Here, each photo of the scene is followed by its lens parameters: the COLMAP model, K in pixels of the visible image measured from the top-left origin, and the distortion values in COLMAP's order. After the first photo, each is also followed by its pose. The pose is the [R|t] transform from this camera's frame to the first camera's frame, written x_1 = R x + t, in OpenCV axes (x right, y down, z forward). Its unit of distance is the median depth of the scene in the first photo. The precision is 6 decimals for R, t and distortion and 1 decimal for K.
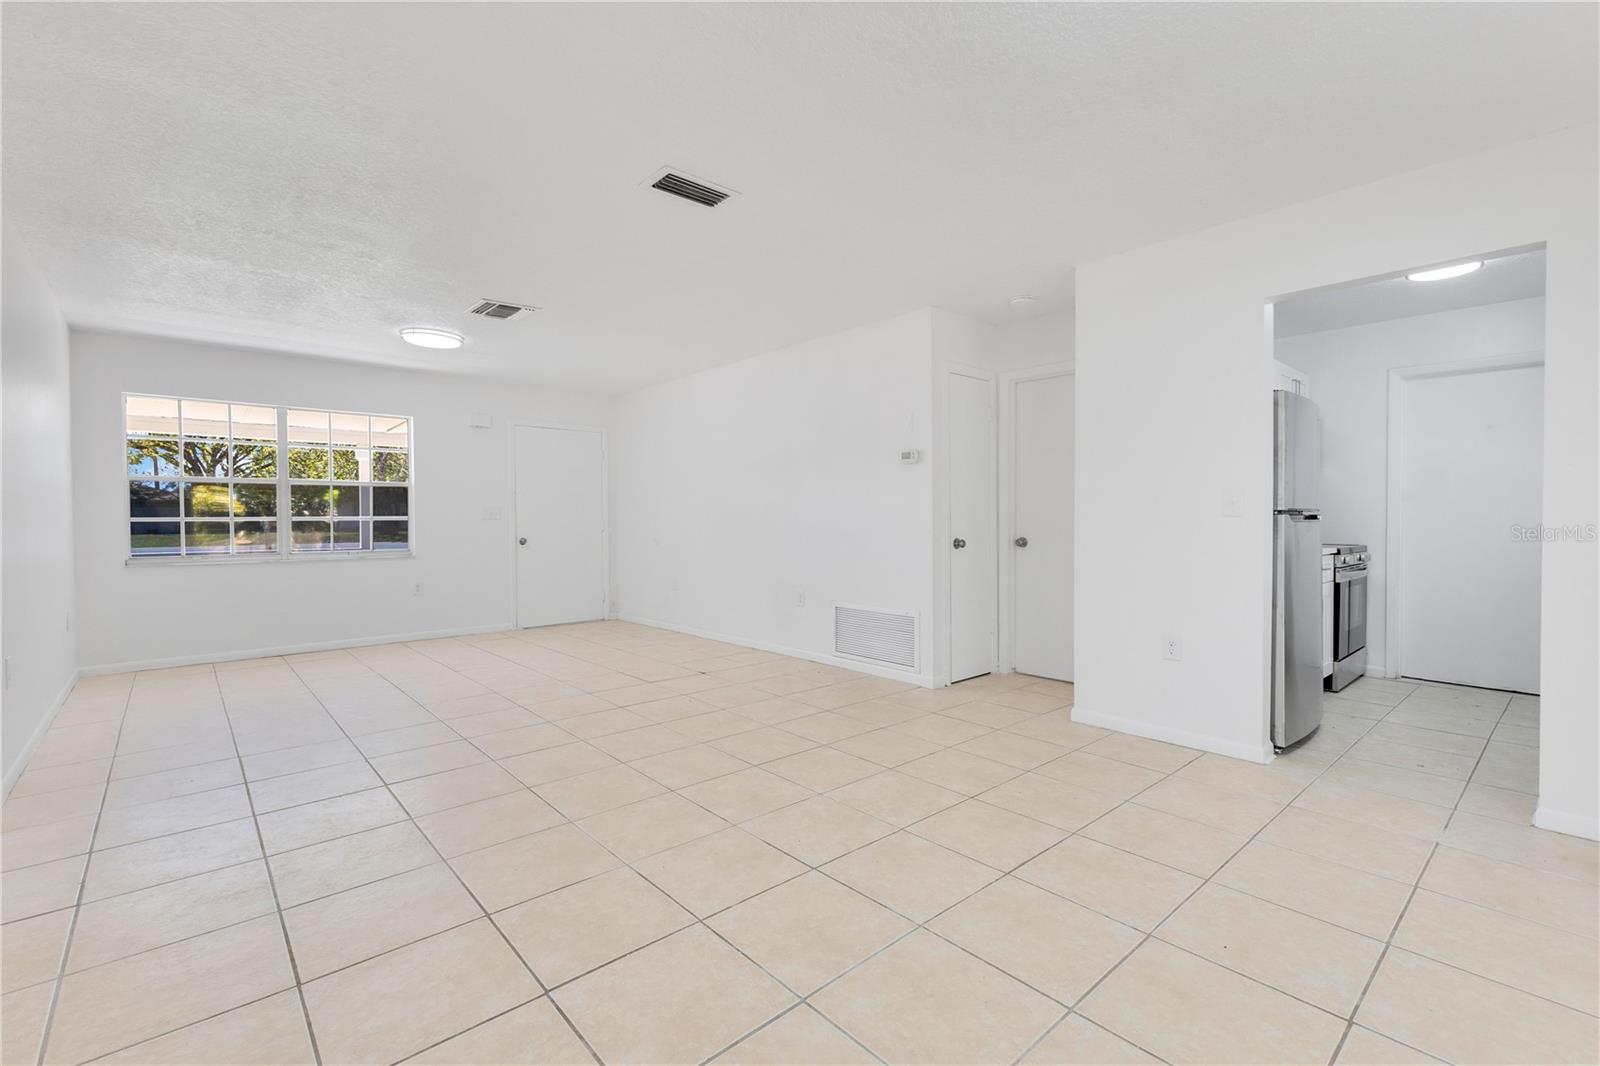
lens RADIAL K [[689.5, 0, 810.3], [0, 689.5, 526.6], [0, 0, 1]] dist [0.001711, 0.000162]
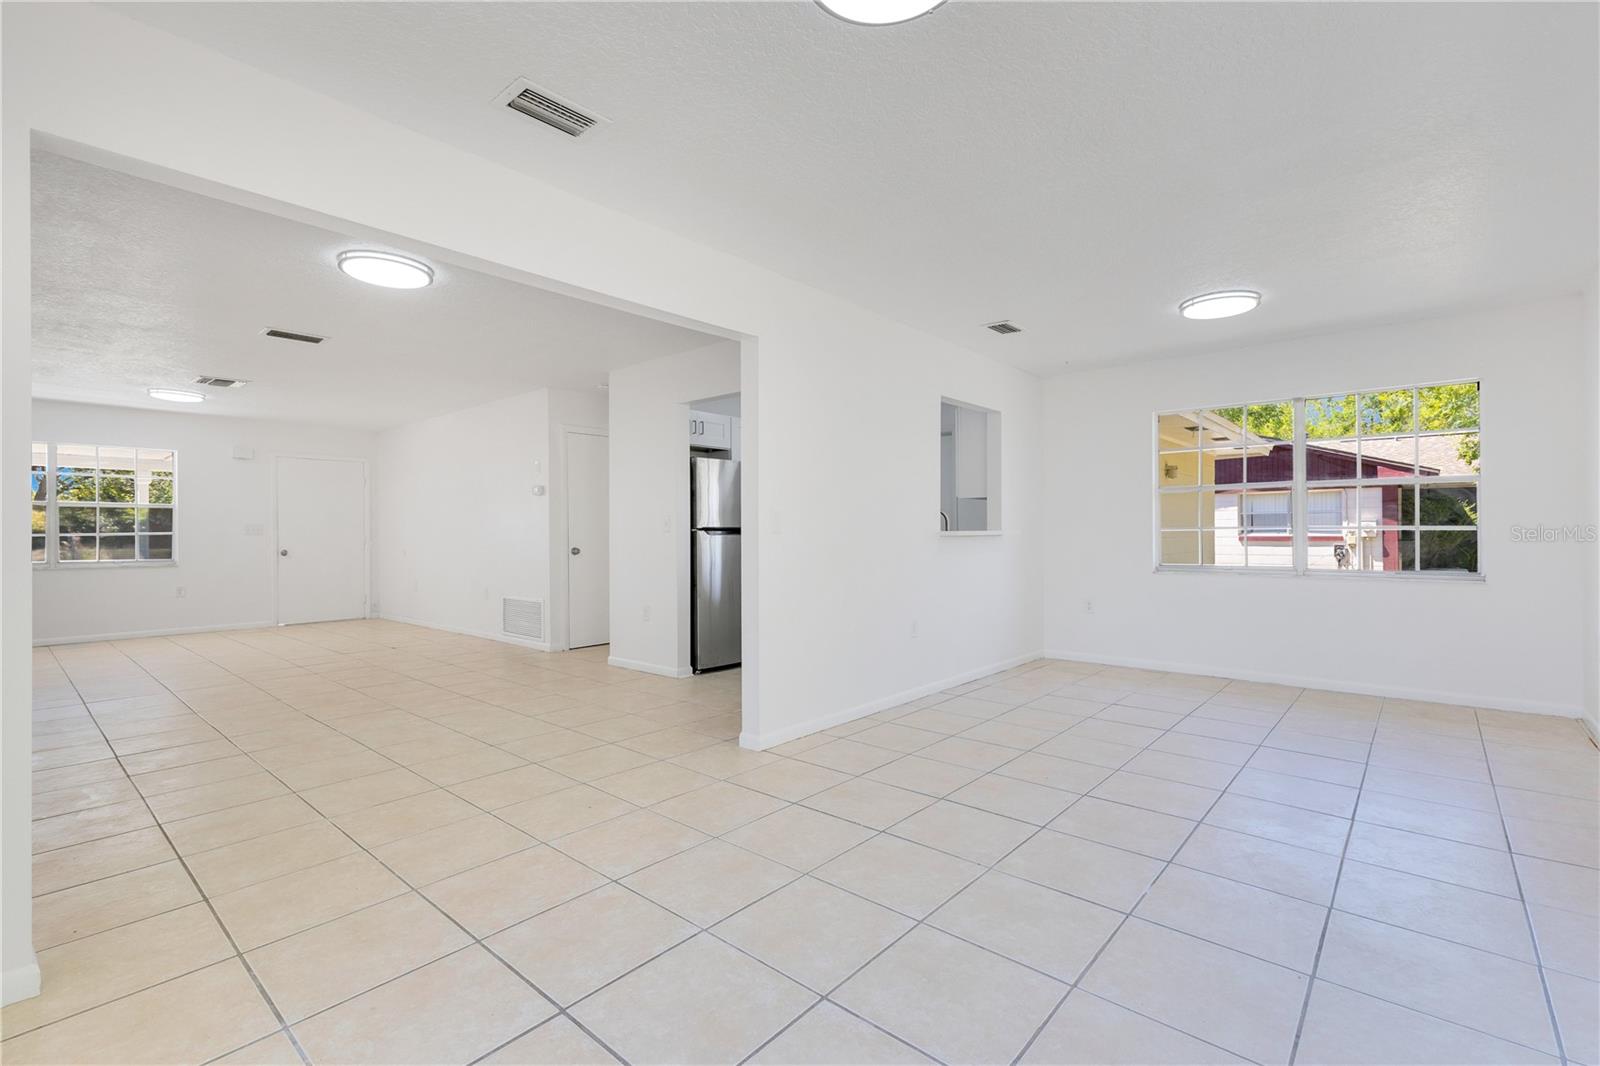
lens RADIAL K [[702.5, 0, 808.0], [0, 702.5, 532.0], [0, 0, 1]] dist [0.002153, -0.000163]
pose [[0.991970, -0.000608, 0.126474, 0.433292], [0.002287, 0.999911, -0.013130, 0.004583], [-0.126455, 0.013314, 0.991883, -0.430521]]
